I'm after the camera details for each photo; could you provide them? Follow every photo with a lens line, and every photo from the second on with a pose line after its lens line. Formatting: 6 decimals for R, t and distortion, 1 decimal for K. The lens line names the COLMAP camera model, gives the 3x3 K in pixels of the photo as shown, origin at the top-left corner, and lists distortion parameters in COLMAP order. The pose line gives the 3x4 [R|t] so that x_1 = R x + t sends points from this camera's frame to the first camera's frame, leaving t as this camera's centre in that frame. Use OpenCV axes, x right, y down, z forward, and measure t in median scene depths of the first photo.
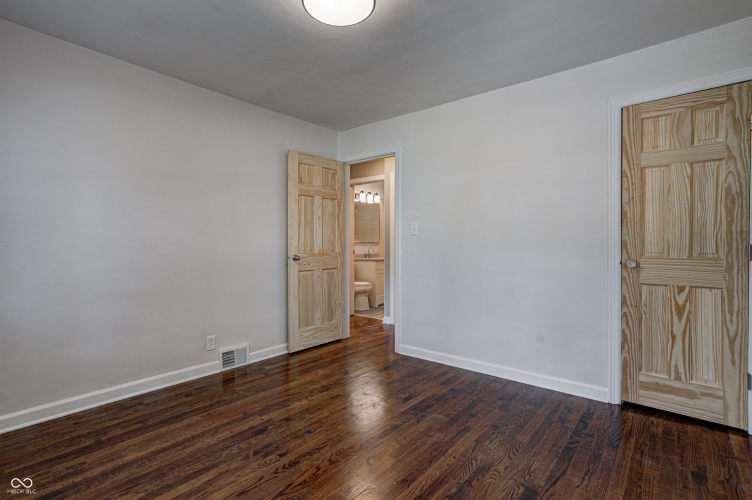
lens RADIAL K [[365.6, 0, 373.1], [0, 365.6, 248.2], [0, 0, 1]] dist [-0.017549, 0.018400]
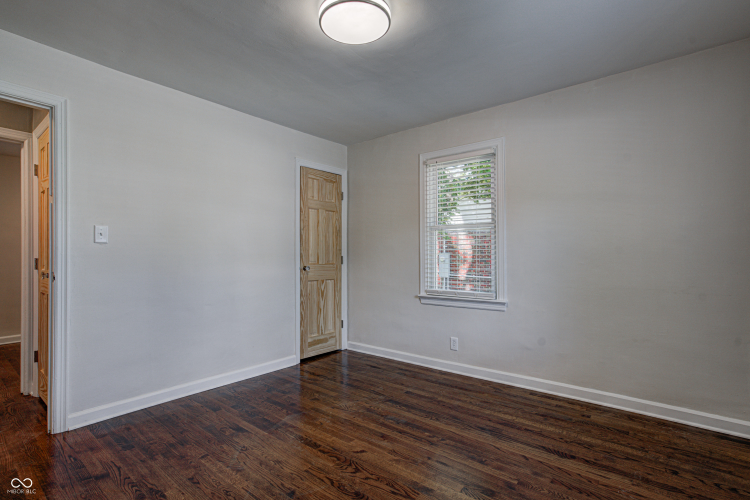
lens RADIAL K [[364.6, 0, 372.1], [0, 364.6, 248.2], [0, 0, 1]] dist [-0.017549, 0.018400]
pose [[0.001792, 0.021278, 0.999772, -0.905376], [0.016344, 0.999639, -0.021305, -0.005826], [-0.999865, 0.016379, 0.001444, 0.758233]]
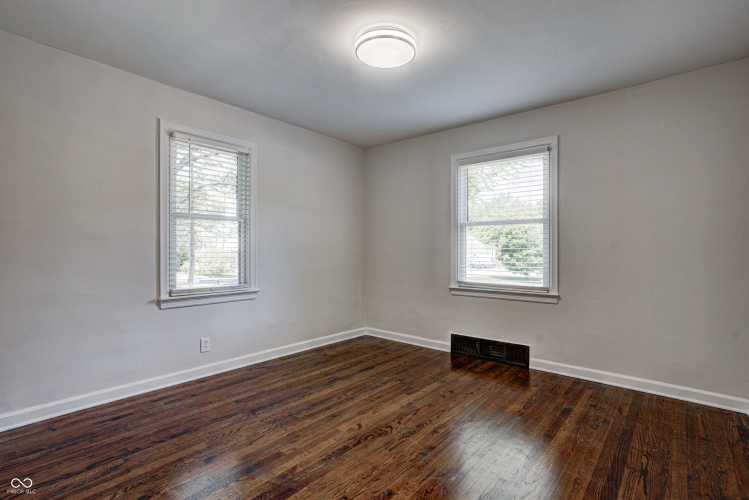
lens RADIAL K [[364.1, 0, 371.6], [0, 364.1, 248.2], [0, 0, 1]] dist [-0.017549, 0.018400]
pose [[-0.999821, -0.002384, 0.018778, -0.059547], [-0.002251, 0.999972, 0.007089, -0.015464], [-0.018795, 0.007046, -0.999799, 1.770825]]
